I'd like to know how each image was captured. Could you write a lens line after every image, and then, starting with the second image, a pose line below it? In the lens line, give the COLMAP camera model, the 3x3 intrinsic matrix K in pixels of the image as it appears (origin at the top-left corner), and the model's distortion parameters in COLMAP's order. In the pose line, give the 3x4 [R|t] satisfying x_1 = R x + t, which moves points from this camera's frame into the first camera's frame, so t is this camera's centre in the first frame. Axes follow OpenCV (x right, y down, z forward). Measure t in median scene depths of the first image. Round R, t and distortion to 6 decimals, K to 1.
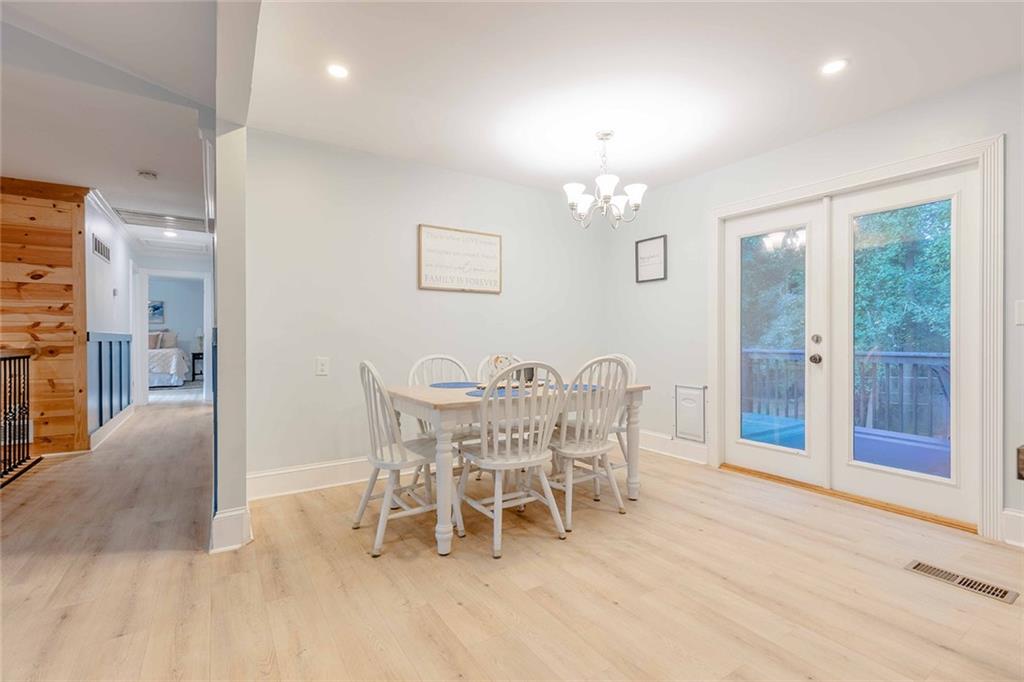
lens RADIAL K [[464.9, 0, 512.0], [0, 464.9, 341.0], [0, 0, 1]] dist [0.001159, 0.000165]
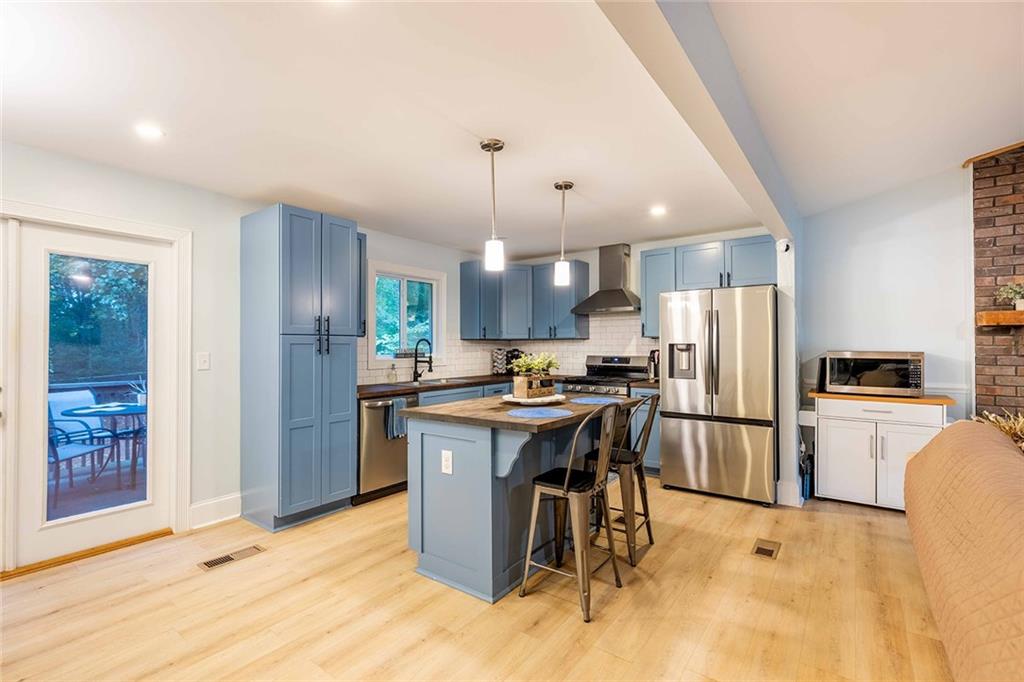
lens RADIAL K [[464.9, 0, 512.0], [0, 464.9, 341.0], [0, 0, 1]] dist [0.001159, 0.000165]
pose [[-0.370933, 0.018240, 0.928481, -0.538873], [0.011132, 0.999823, -0.015194, -0.085067], [-0.928593, 0.004699, -0.371070, 0.598744]]
